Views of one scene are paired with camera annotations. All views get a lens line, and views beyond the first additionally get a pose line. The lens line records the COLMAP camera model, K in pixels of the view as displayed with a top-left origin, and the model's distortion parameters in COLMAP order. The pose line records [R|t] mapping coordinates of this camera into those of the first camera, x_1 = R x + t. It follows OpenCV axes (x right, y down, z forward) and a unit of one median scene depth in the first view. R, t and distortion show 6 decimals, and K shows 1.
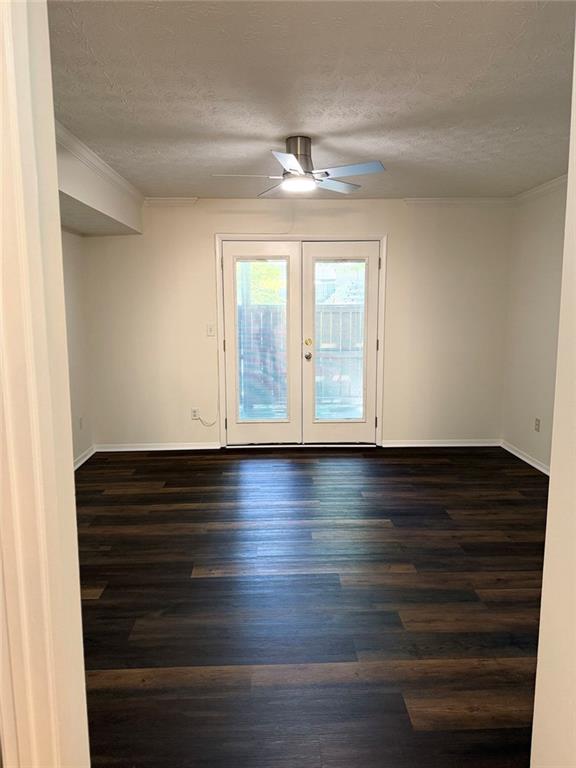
lens RADIAL K [[541.4, 0, 288.0], [0, 541.4, 384.0], [0, 0, 1]] dist [0.113059, -0.128925]
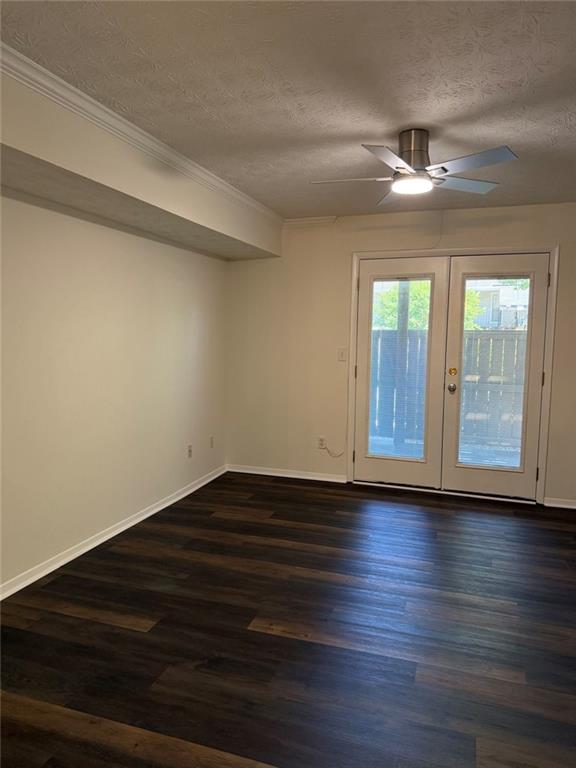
lens RADIAL K [[541.4, 0, 288.0], [0, 541.4, 384.0], [0, 0, 1]] dist [0.113059, -0.128925]
pose [[0.934845, 0.052359, -0.351174, 0.109578], [-0.070494, 0.996748, -0.039046, -0.006099], [0.347987, 0.061258, 0.935496, 0.106136]]
